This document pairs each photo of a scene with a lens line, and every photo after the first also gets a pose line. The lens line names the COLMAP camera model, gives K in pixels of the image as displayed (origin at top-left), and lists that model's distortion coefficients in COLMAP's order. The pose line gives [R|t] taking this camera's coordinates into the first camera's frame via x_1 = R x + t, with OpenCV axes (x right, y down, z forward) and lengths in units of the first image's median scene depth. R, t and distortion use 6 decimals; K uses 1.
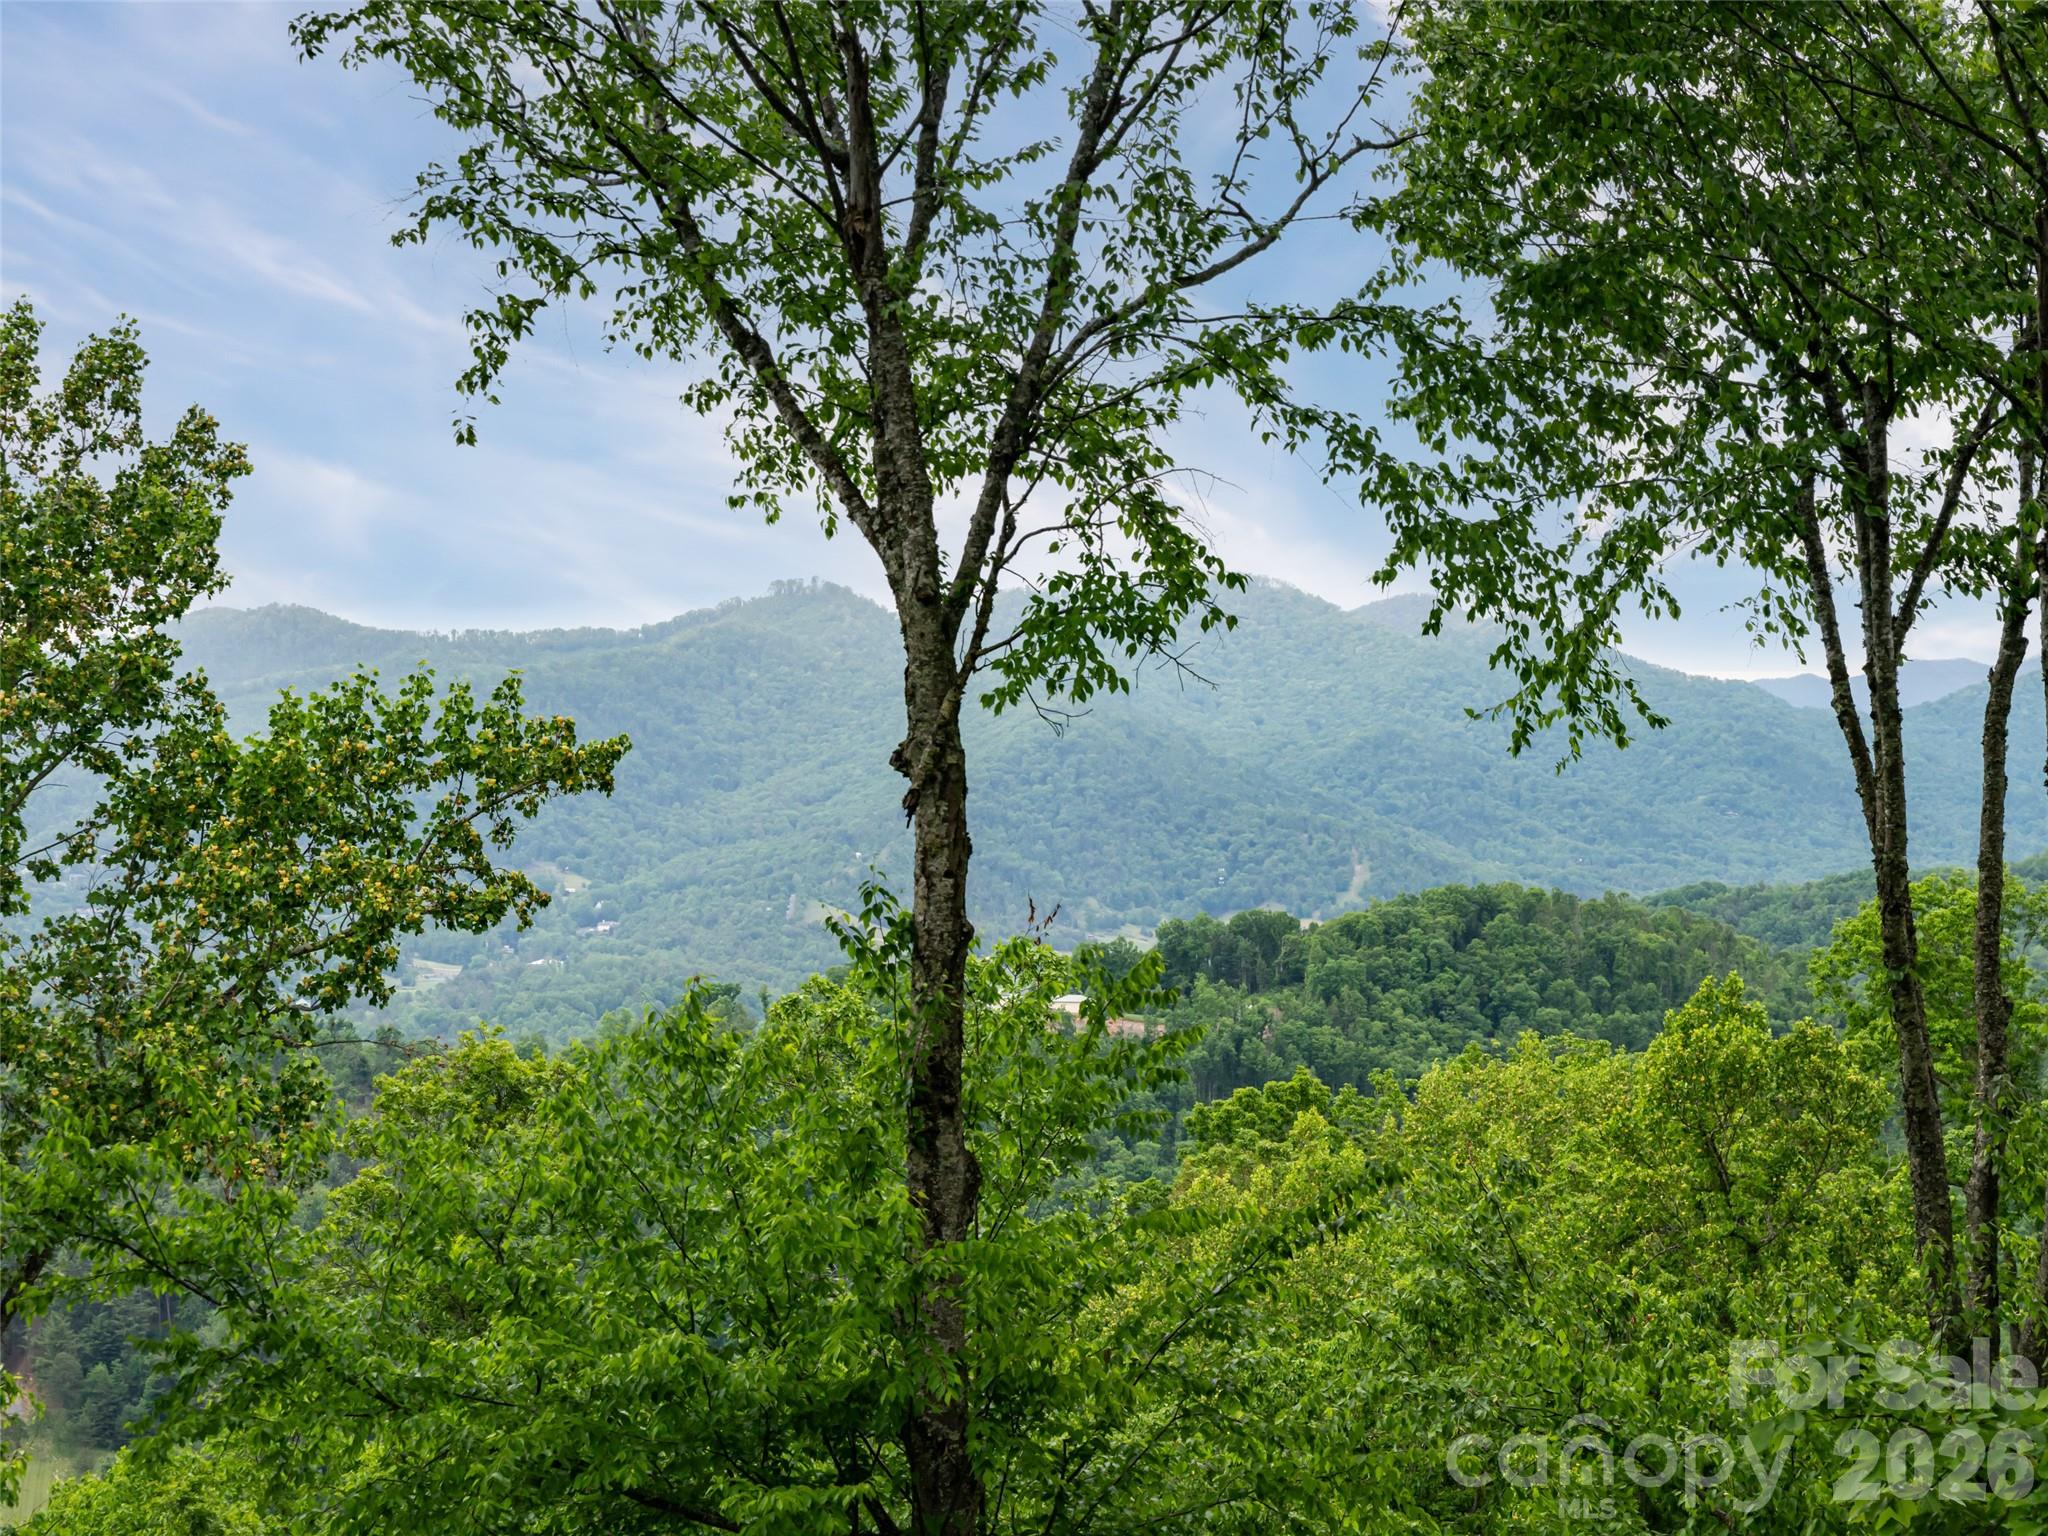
lens RADIAL K [[4338.2, 0, 1030.8], [0, 4338.2, 765.2], [0, 0, 1]] dist [-0.029466, 0.000000]
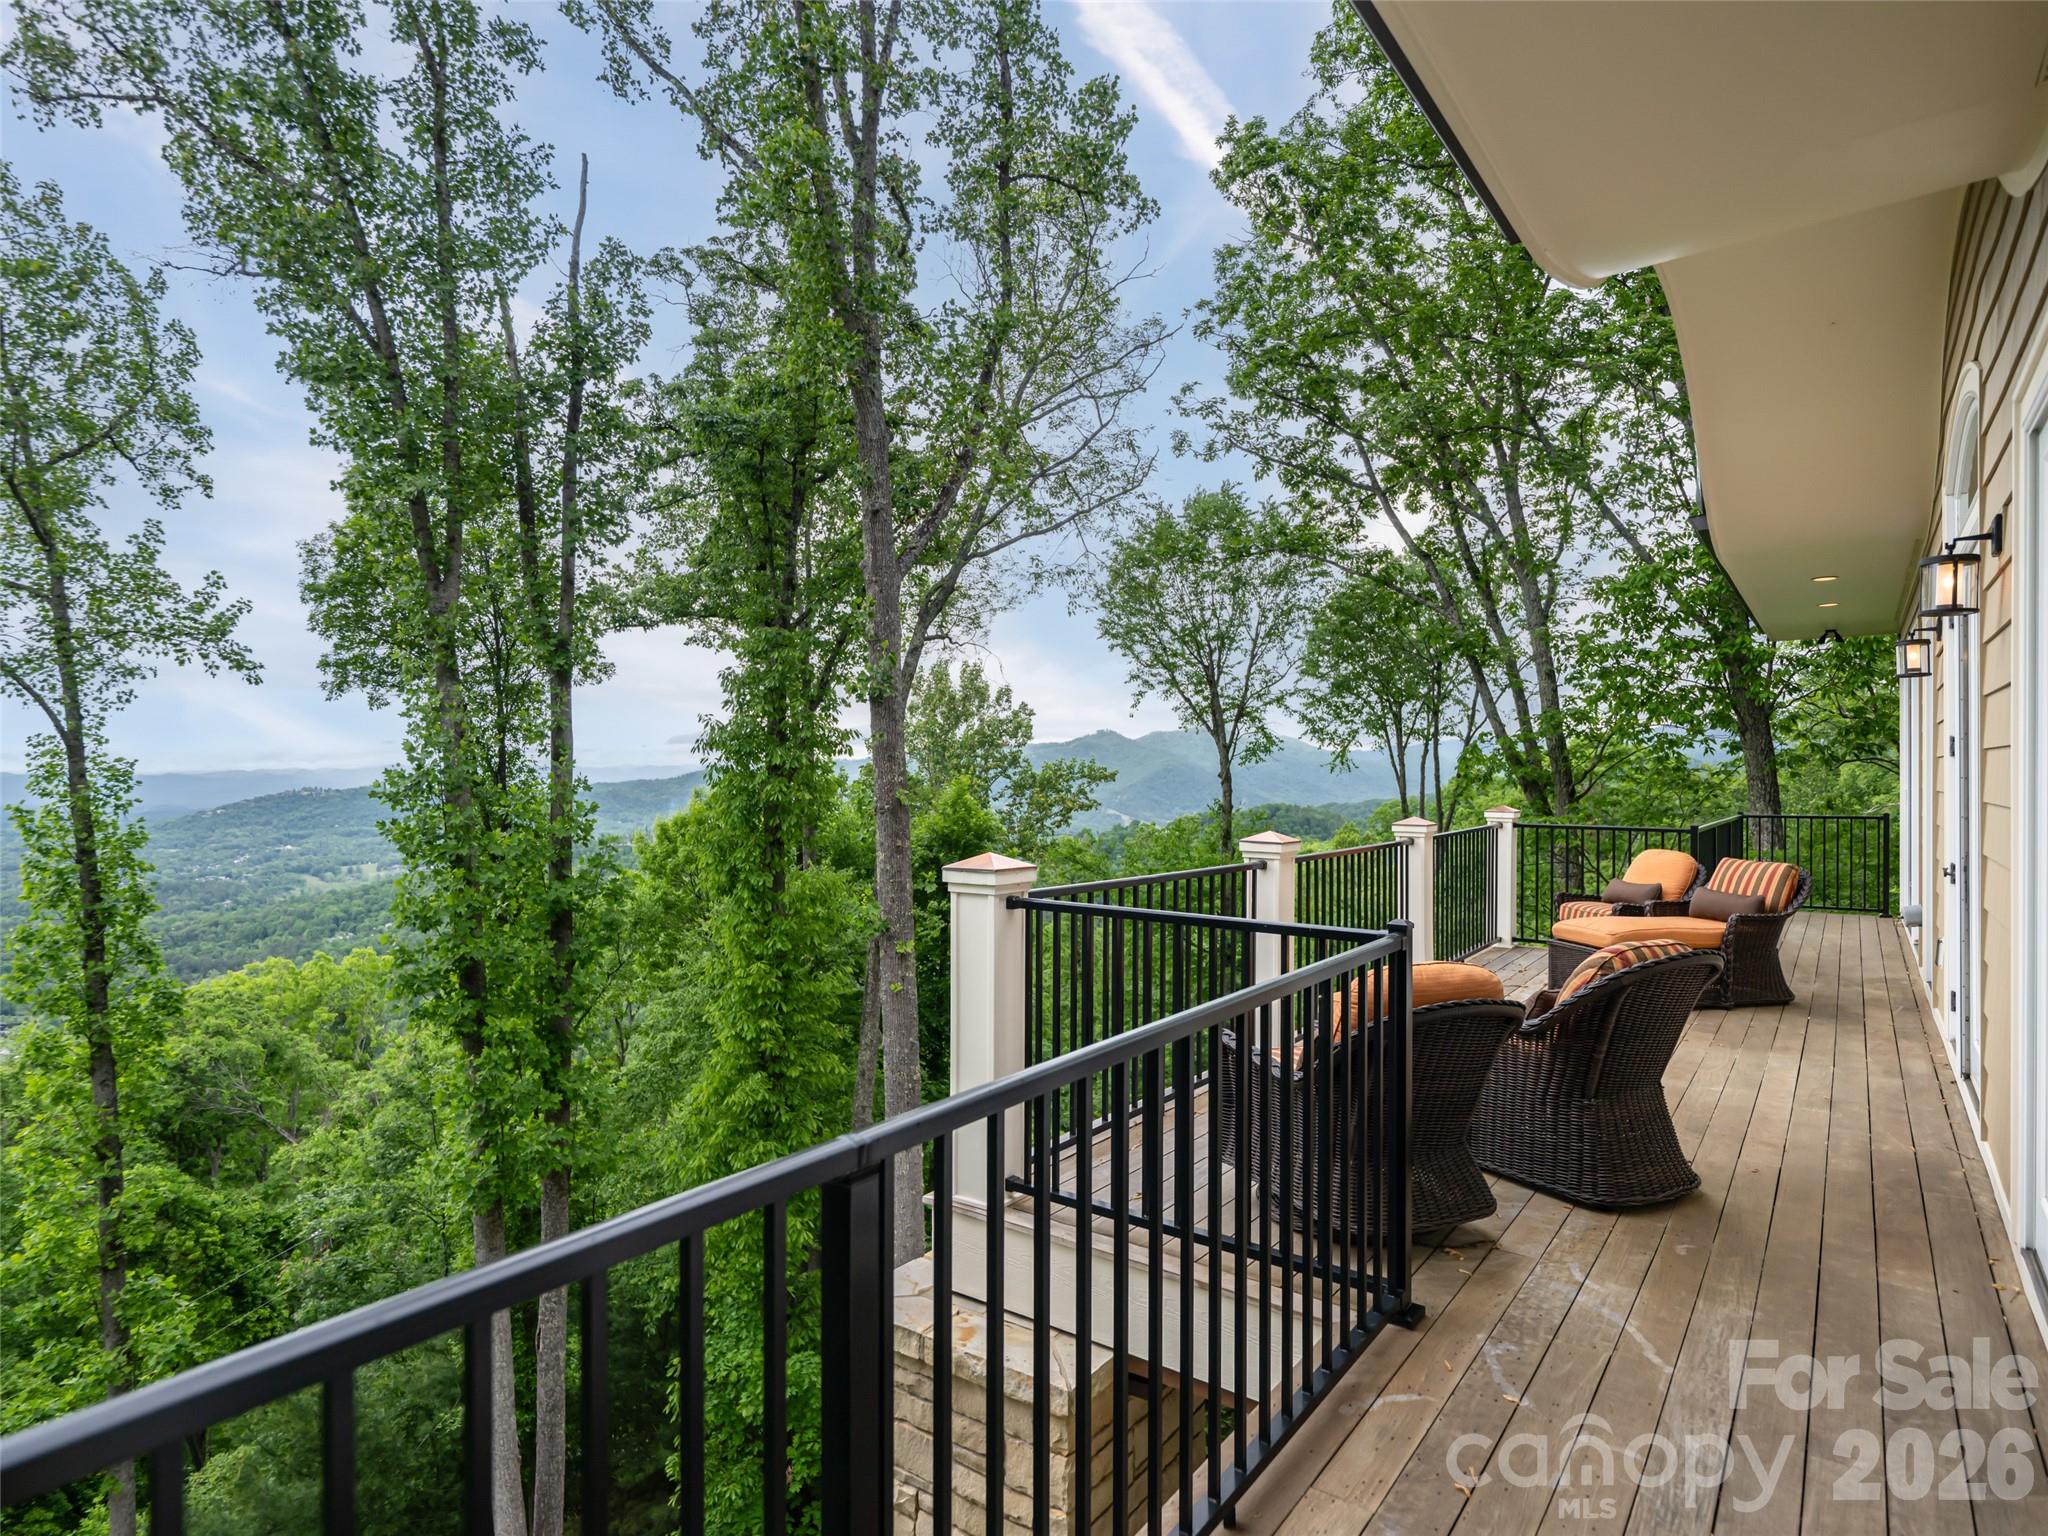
lens RADIAL K [[1131.7, 0, 1010.4], [0, 1131.7, 776.4], [0, 0, 1]] dist [-0.001861, 0.000326]
pose [[0.993178, -0.011407, -0.116048, -0.116524], [0.011620, 0.999932, 0.001156, -0.004185], [0.116027, -0.002496, 0.993243, -0.422322]]
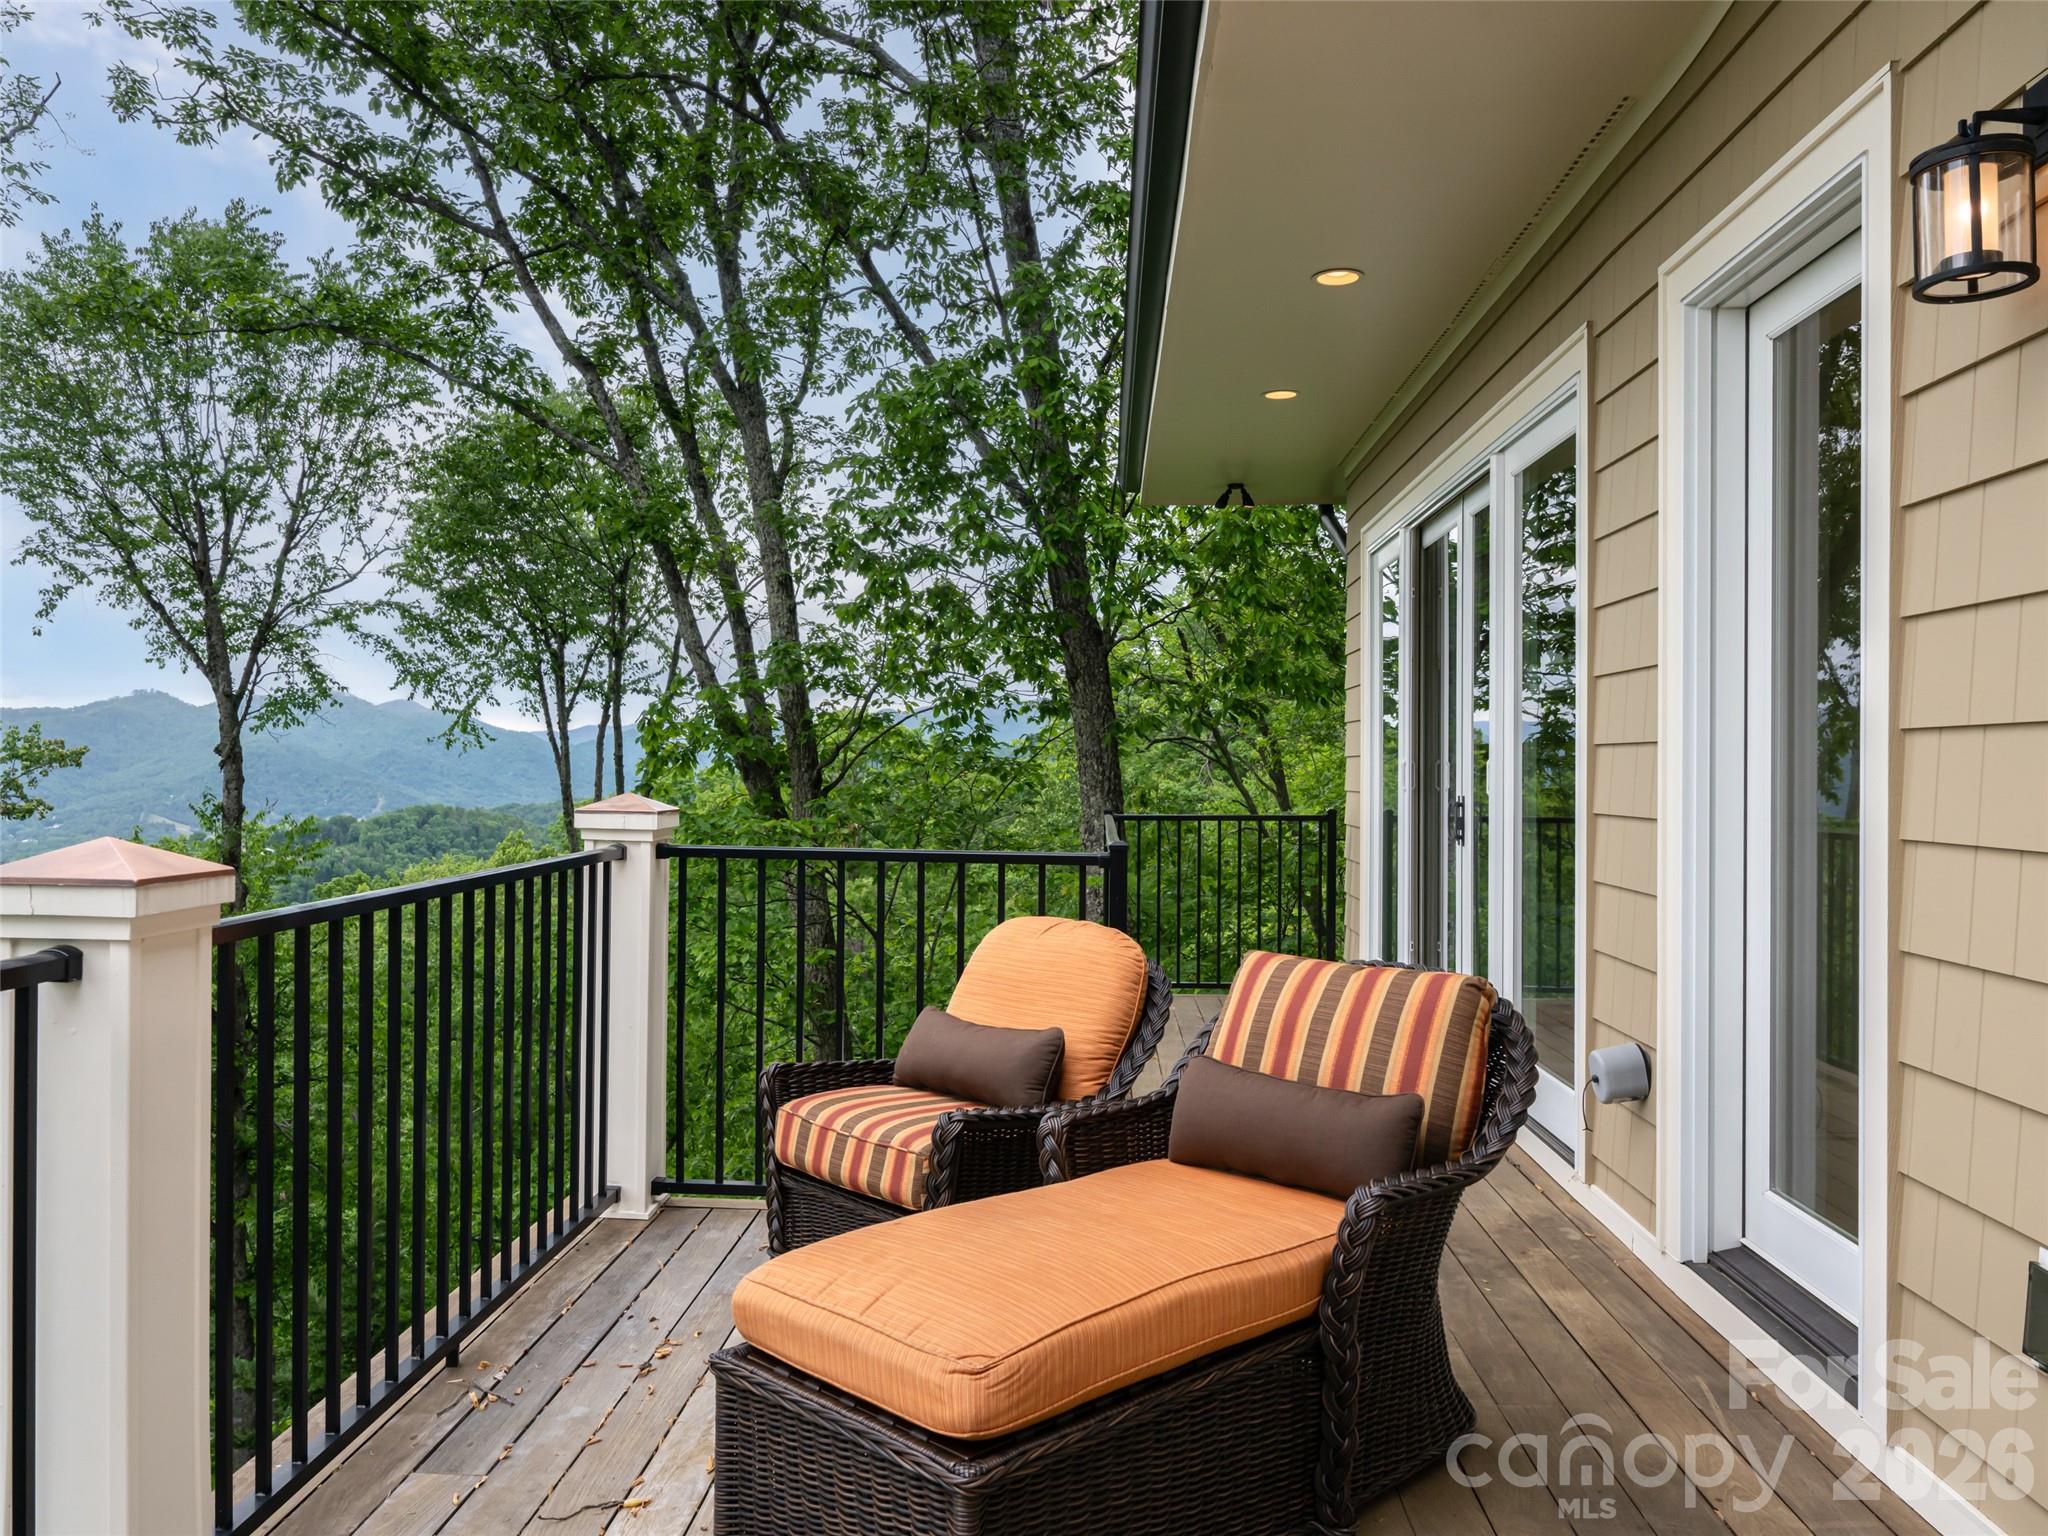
lens RADIAL K [[1493.2, 0, 1037.2], [0, 1493.2, 760.9], [0, 0, 1]] dist [-0.011669, -0.016770]
pose [[0.882069, -0.001570, 0.471117, -0.013039], [0.001913, 0.999998, -0.000249, 0.006736], [-0.471116, 0.001121, 0.882071, -0.135266]]
